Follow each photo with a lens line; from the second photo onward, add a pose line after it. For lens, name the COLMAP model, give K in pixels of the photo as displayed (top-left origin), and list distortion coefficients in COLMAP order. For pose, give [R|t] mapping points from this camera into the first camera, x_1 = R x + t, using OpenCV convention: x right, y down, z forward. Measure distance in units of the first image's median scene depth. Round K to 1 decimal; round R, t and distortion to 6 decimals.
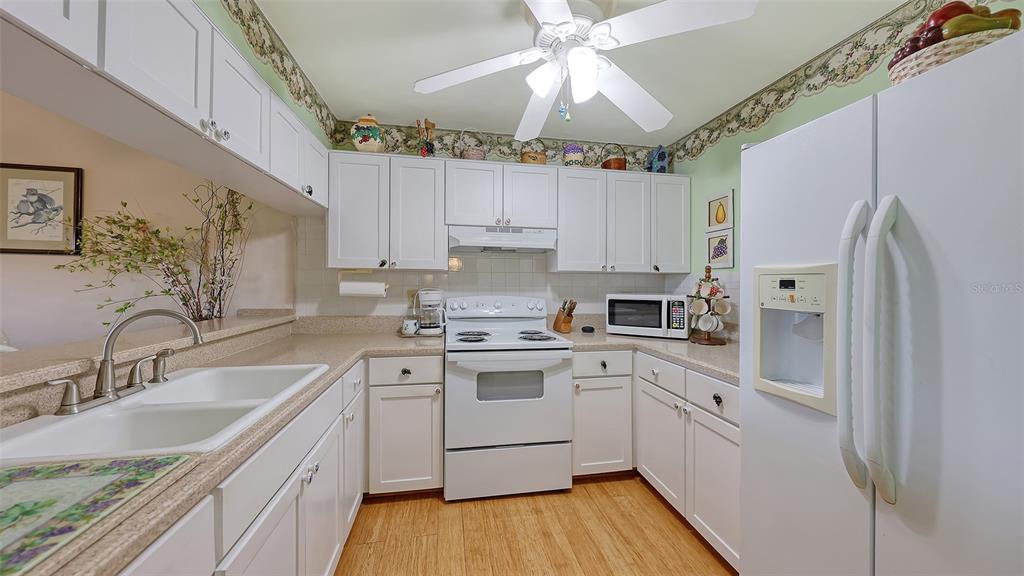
lens RADIAL K [[359.1, 0, 511.8], [0, 359.1, 284.5], [0, 0, 1]] dist [0.011000, -0.003240]
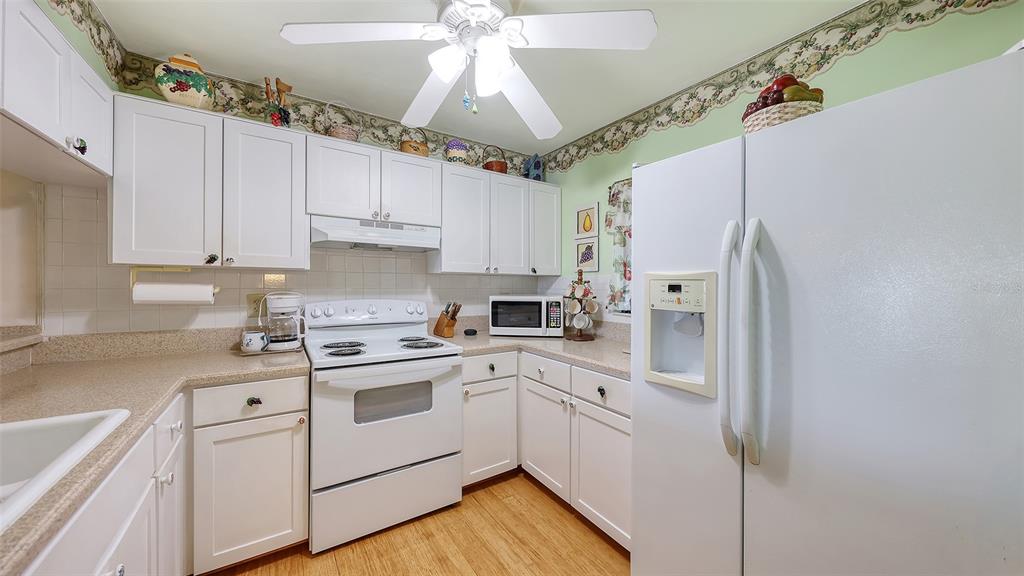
lens RADIAL K [[359.1, 0, 511.8], [0, 359.1, 284.5], [0, 0, 1]] dist [0.011000, -0.003240]
pose [[0.919853, -0.000702, 0.392263, -0.080492], [0.000290, 0.999999, 0.001107, -0.006957], [-0.392264, -0.000905, 0.919852, 0.067718]]
